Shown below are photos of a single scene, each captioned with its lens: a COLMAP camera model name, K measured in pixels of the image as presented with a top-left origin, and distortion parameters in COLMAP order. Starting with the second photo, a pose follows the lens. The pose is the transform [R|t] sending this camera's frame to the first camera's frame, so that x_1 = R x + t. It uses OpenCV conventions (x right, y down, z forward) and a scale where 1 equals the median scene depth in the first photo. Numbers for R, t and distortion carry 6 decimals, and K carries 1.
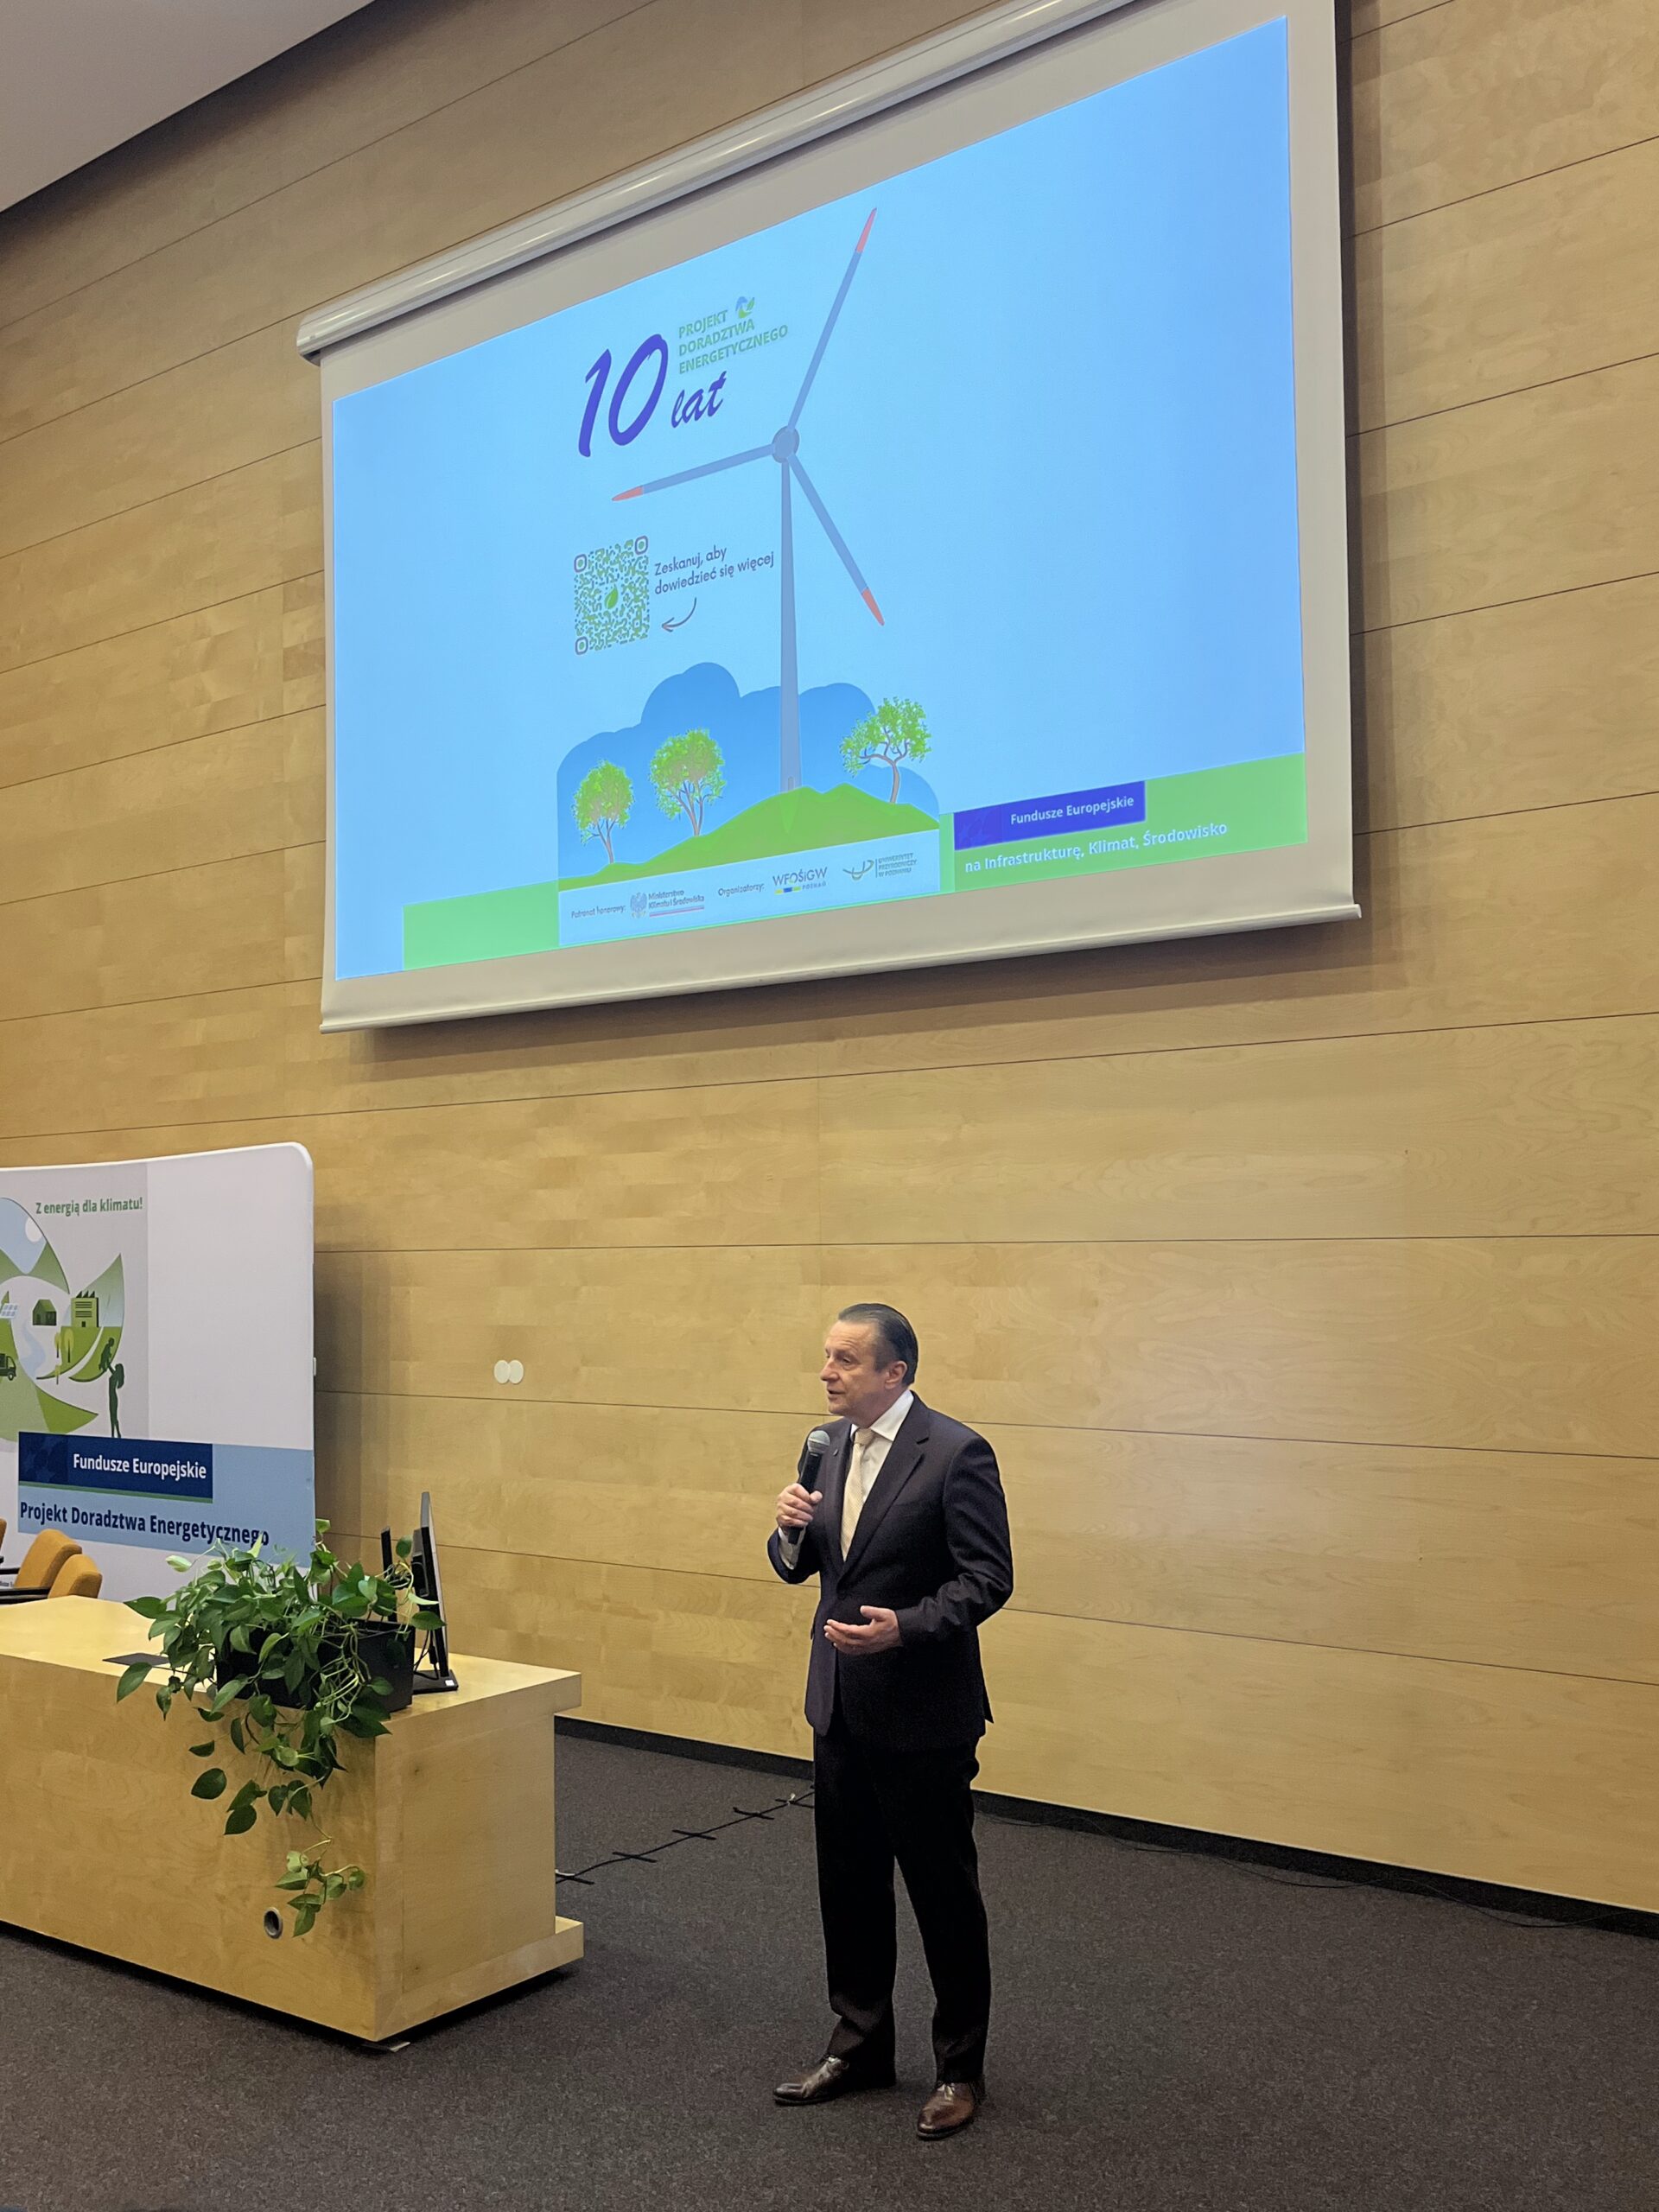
lens RADIAL K [[2091.4, 0, 805.4], [0, 2091.4, 1121.0], [0, 0, 1]] dist [0.045745, -0.029480]
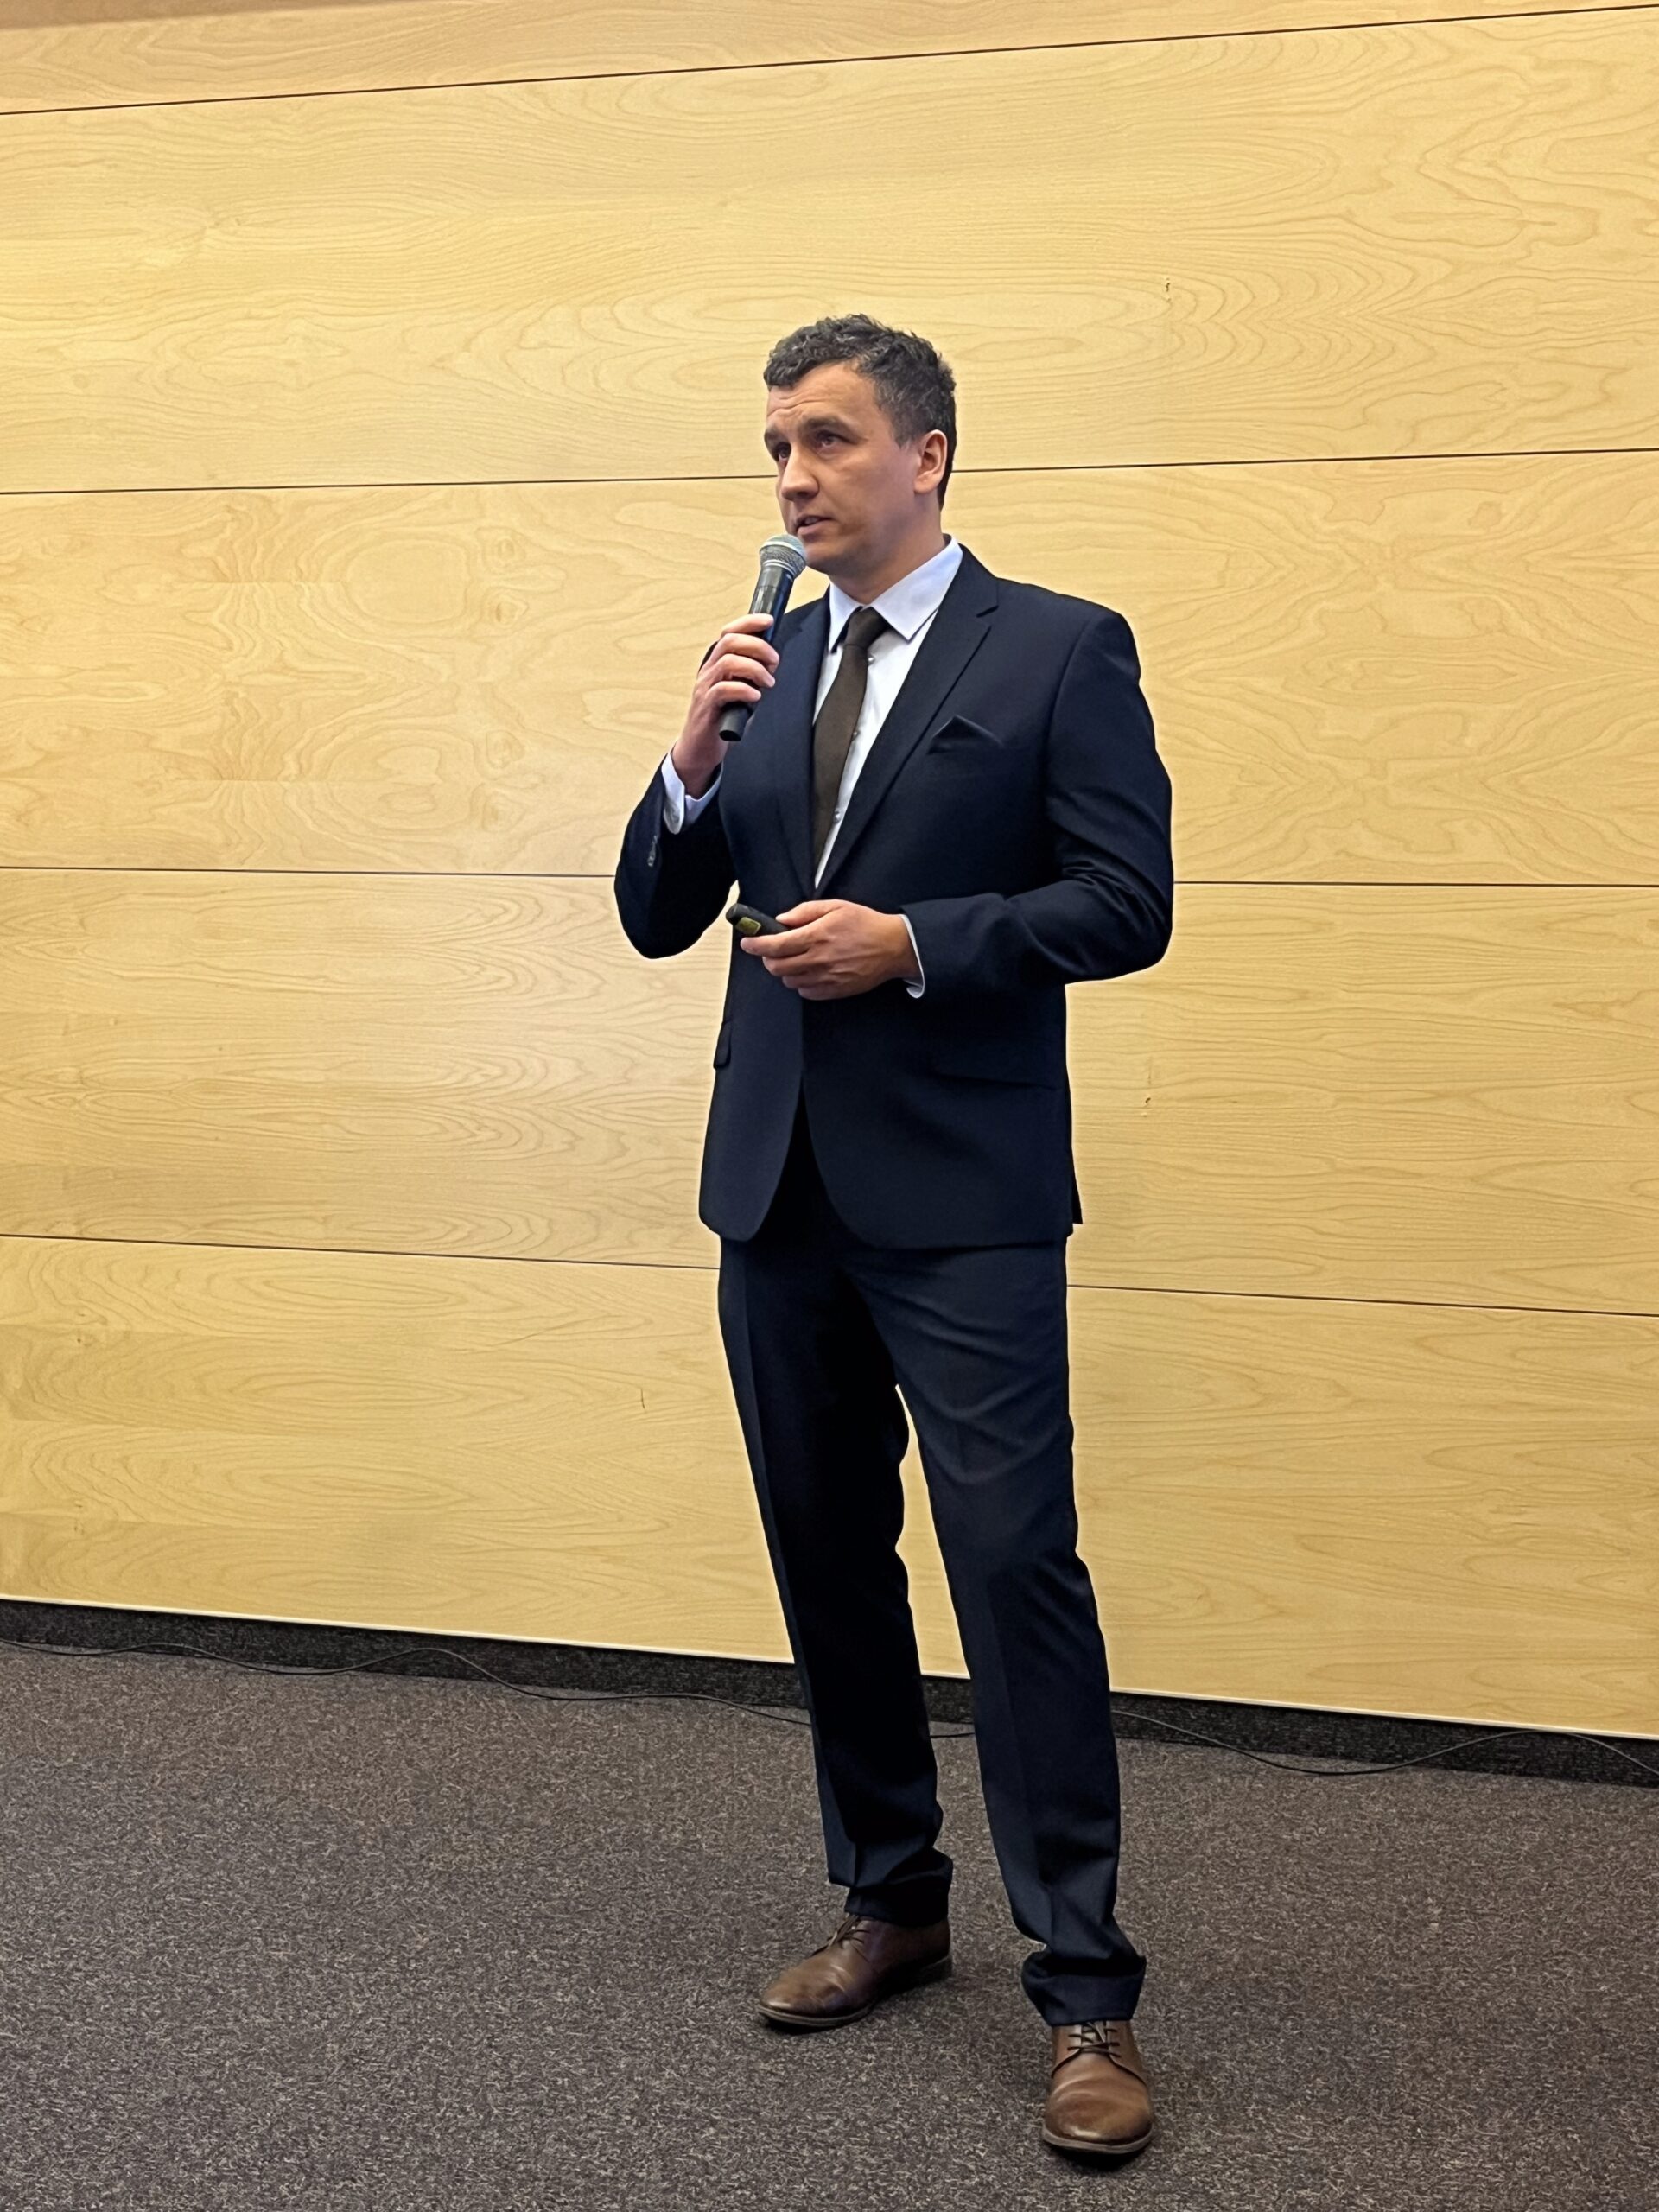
lens RADIAL K [[3160.4, 0, 829.5], [0, 3160.4, 1106.0], [0, 0, 1]] dist [0.205281, -0.610677]
pose [[0.933106, 0.010048, 0.359462, -0.056570], [-0.049612, 0.993648, 0.101007, 0.132927], [-0.356163, -0.112084, 0.927677, 0.305132]]
